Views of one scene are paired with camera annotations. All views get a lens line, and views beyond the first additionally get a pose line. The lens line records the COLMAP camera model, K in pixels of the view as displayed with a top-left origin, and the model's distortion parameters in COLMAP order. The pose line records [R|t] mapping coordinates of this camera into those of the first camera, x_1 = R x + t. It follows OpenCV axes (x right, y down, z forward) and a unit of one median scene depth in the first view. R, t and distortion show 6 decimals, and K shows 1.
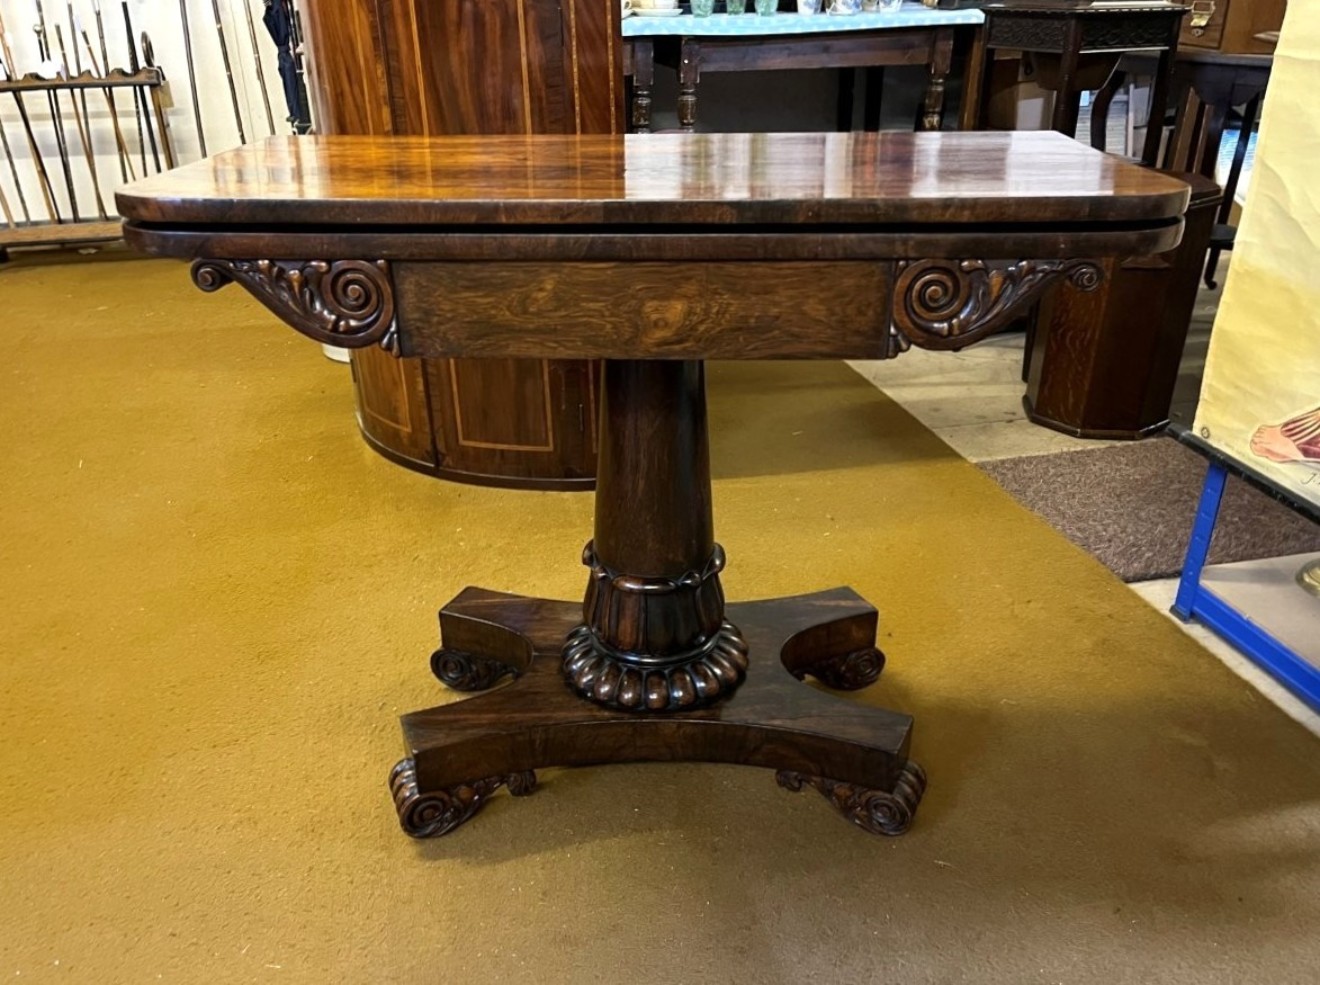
lens RADIAL K [[1089.7, 0, 657.6], [0, 1089.7, 537.3], [0, 0, 1]] dist [0.077539, -0.104992]
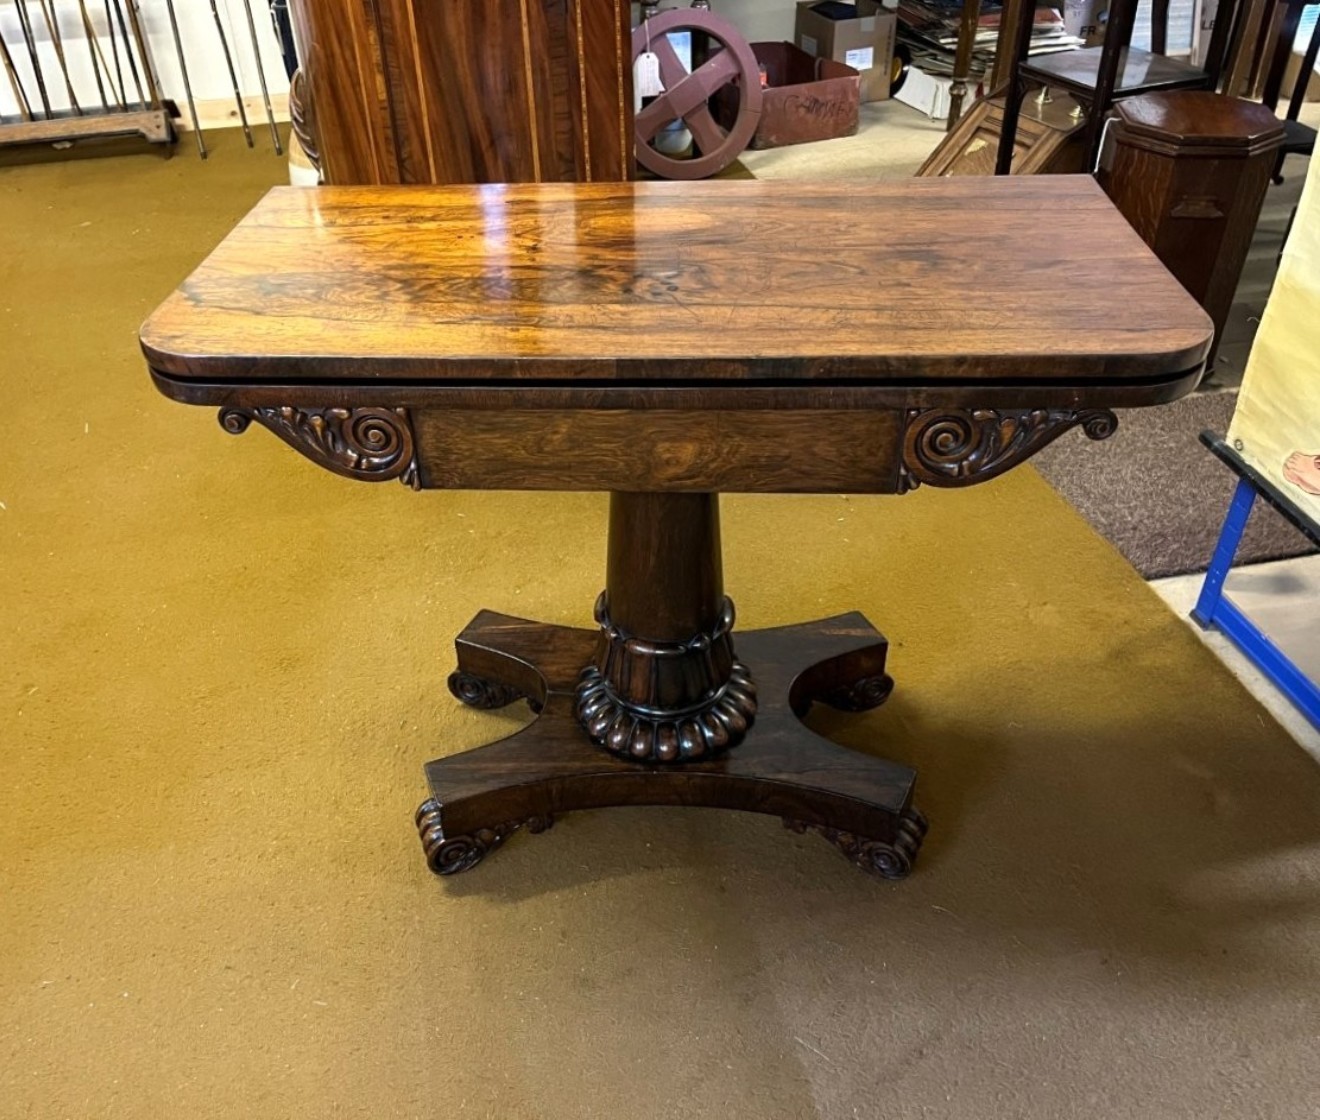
lens RADIAL K [[1152.5, 0, 613.2], [0, 1152.5, 559.9], [0, 0, 1]] dist [0.082482, -0.111362]
pose [[0.998976, 0.000841, -0.045227, -0.001898], [0.006408, 0.987111, 0.159907, -0.141068], [0.044778, -0.160033, 0.986095, -0.039904]]
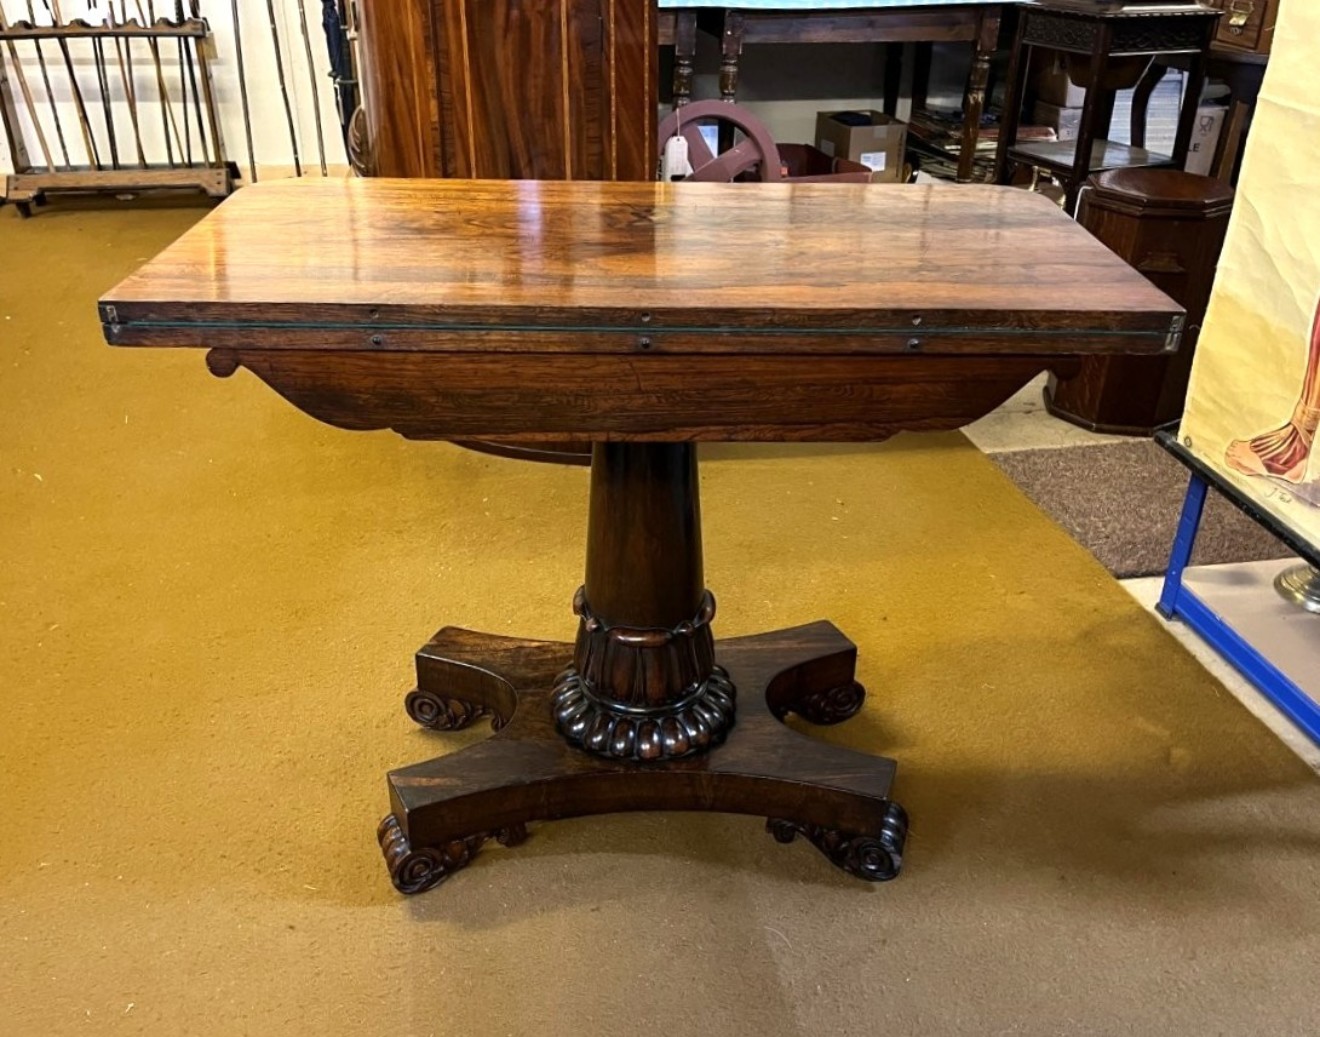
lens RADIAL K [[1179.8, 0, 663.0], [0, 1179.8, 490.3], [0, 0, 1]] dist [0.037247, -0.019515]
pose [[0.998843, 0.041367, -0.024530, 0.017589], [-0.041487, 0.999129, -0.004399, -0.019187], [0.024327, 0.005412, 0.999689, -0.134564]]
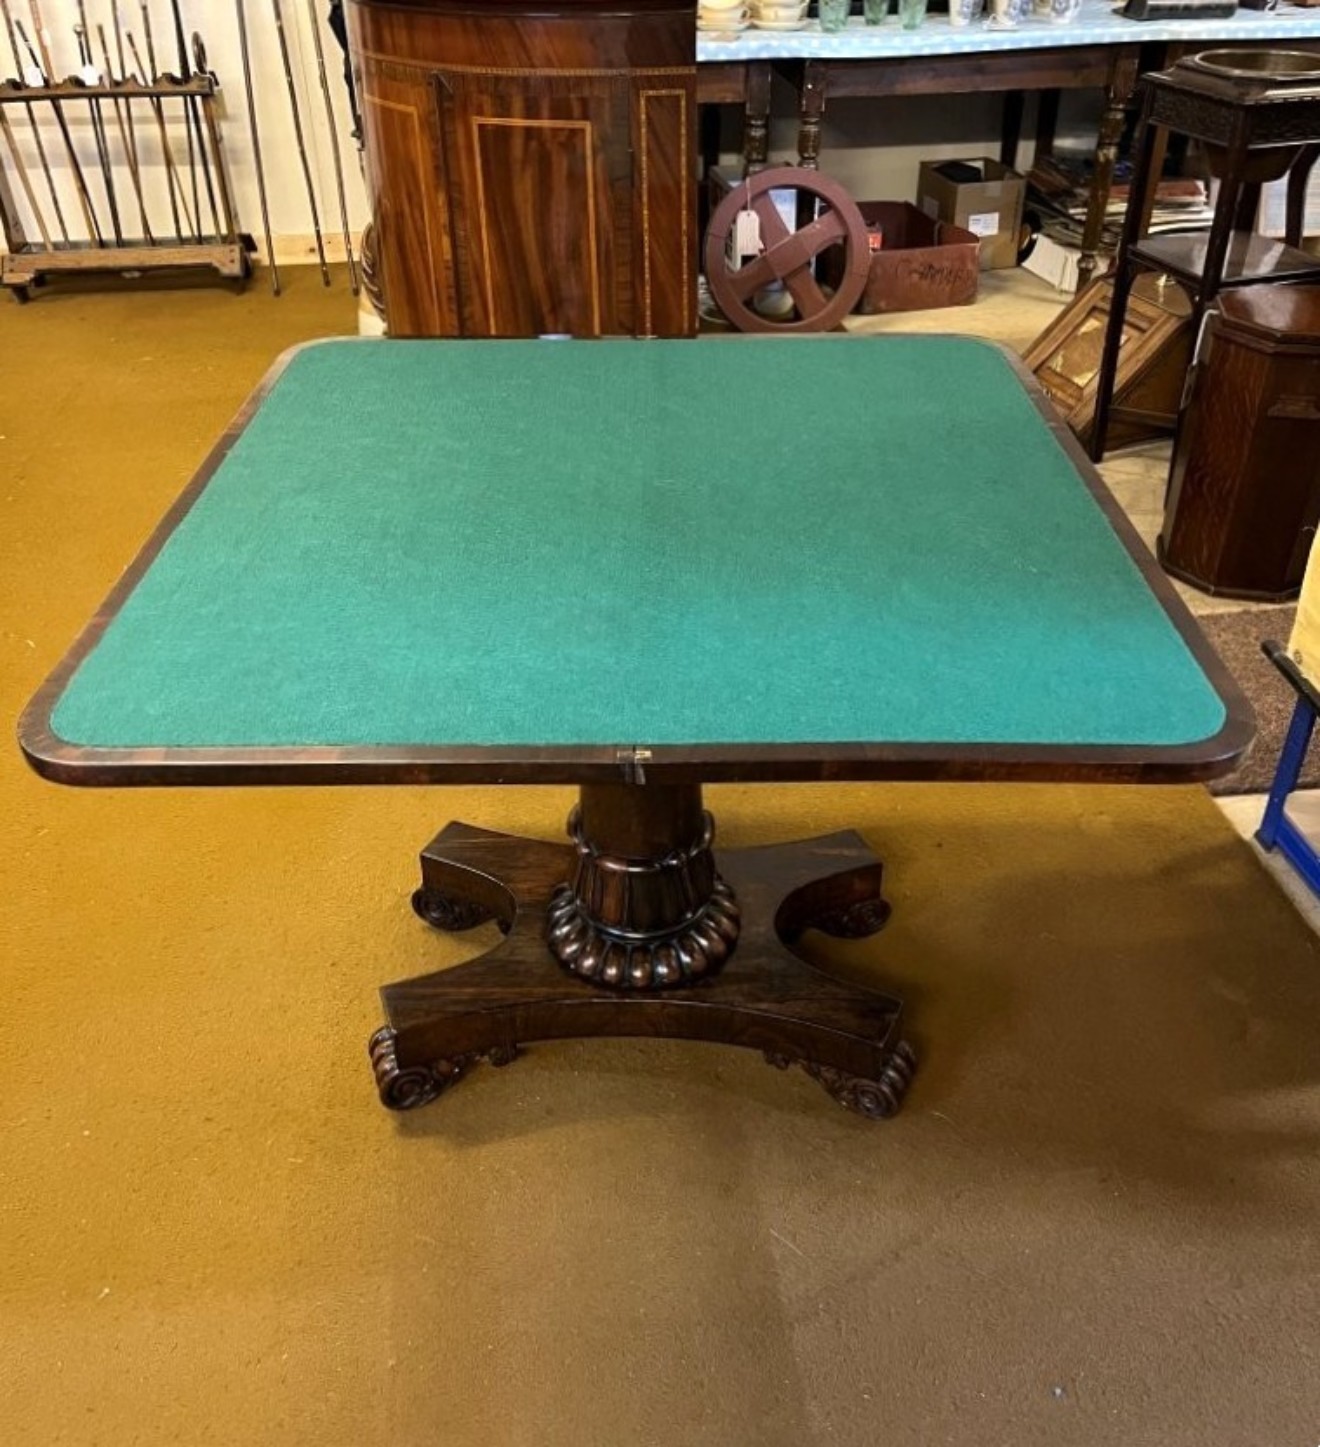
lens RADIAL K [[1351.4, 0, 661.3], [0, 1351.4, 646.6], [0, 0, 1]] dist [0.059679, -0.057936]
pose [[0.993985, 0.057982, -0.092907, 0.063830], [-0.050683, 0.995579, 0.079082, -0.144828], [0.097082, -0.073897, 0.992529, -0.158307]]
